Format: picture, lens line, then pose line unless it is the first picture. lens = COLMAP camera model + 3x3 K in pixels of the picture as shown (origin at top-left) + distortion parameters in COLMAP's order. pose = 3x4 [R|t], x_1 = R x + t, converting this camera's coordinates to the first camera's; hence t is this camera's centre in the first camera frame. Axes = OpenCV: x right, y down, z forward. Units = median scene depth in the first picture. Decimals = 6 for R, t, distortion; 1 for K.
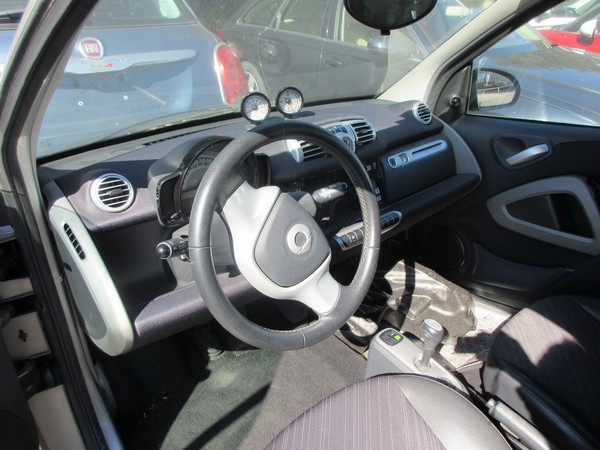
lens RADIAL K [[454.2, 0, 300.0], [0, 454.2, 225.0], [0, 0, 1]] dist [0.011339, 0.001728]
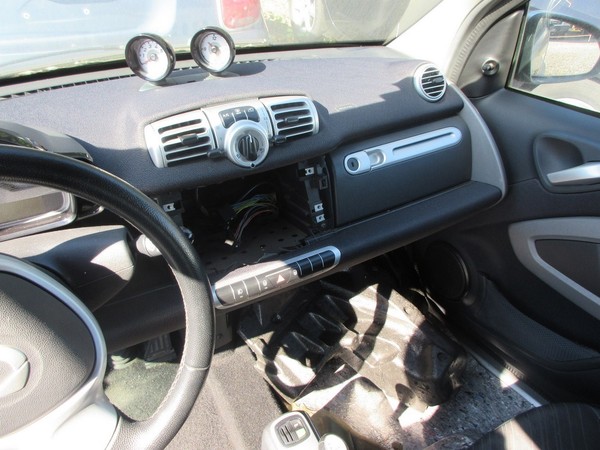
lens RADIAL K [[454.2, 0, 300.0], [0, 454.2, 225.0], [0, 0, 1]] dist [0.011339, 0.001728]
pose [[0.978343, 0.147474, -0.145246, 0.211780], [-0.119562, 0.975429, 0.185049, -0.146499], [0.168967, -0.163675, 0.971937, 0.304454]]
